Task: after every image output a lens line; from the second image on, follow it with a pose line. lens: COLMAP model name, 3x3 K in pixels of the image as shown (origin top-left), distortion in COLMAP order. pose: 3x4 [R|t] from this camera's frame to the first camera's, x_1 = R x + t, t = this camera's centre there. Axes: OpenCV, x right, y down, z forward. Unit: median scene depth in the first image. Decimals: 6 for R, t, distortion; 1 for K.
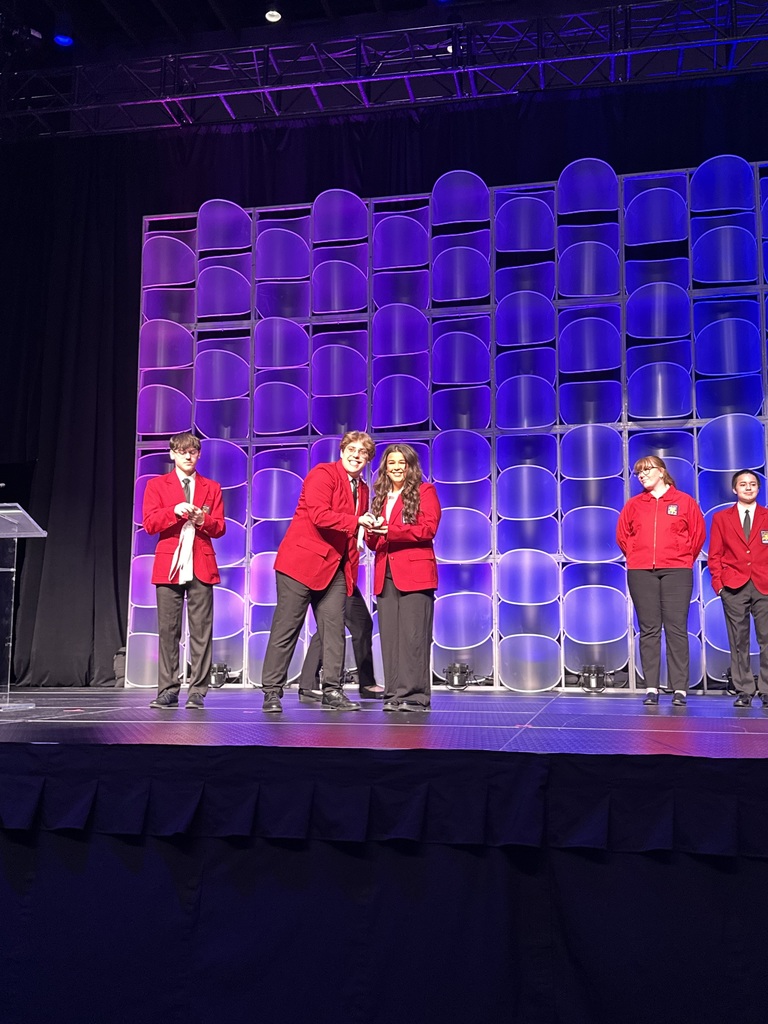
lens RADIAL K [[1091.9, 0, 377.5], [0, 1091.9, 506.8], [0, 0, 1]] dist [0.142504, 0.000000]
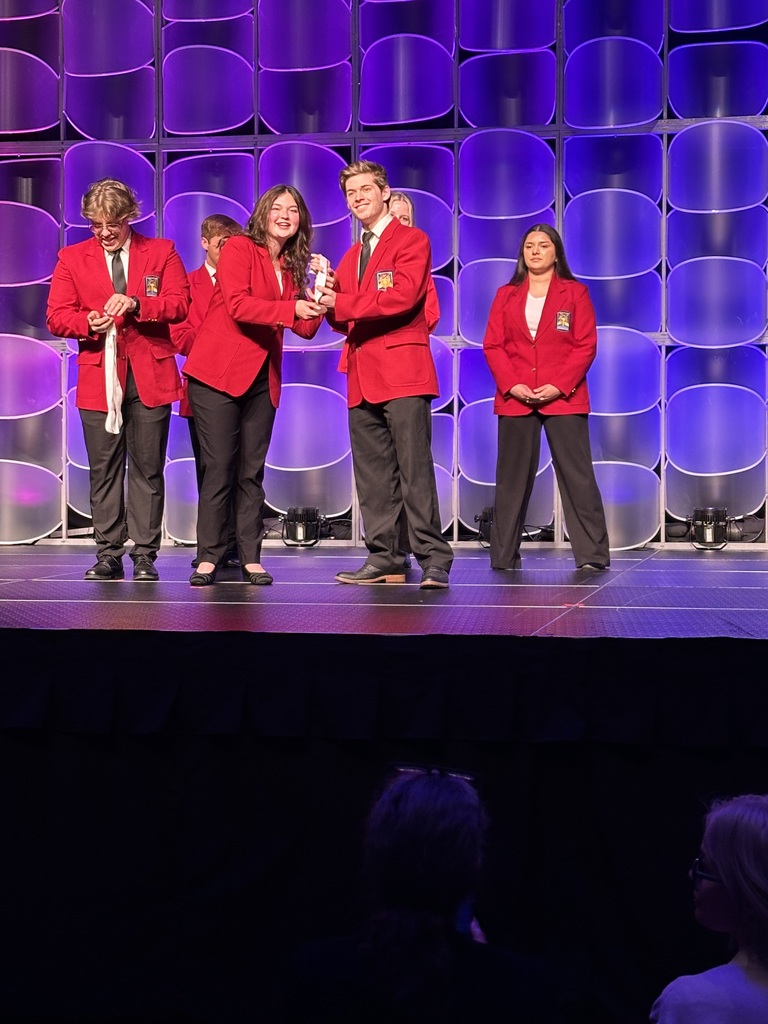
lens RADIAL K [[2118.9, 0, 389.7], [0, 2118.9, 485.9], [0, 0, 1]] dist [0.124063, 0.000000]
pose [[0.999716, -0.004224, 0.023450, -0.017367], [0.000807, 0.989599, 0.143849, -0.043855], [-0.023813, -0.143789, 0.989322, -0.200811]]
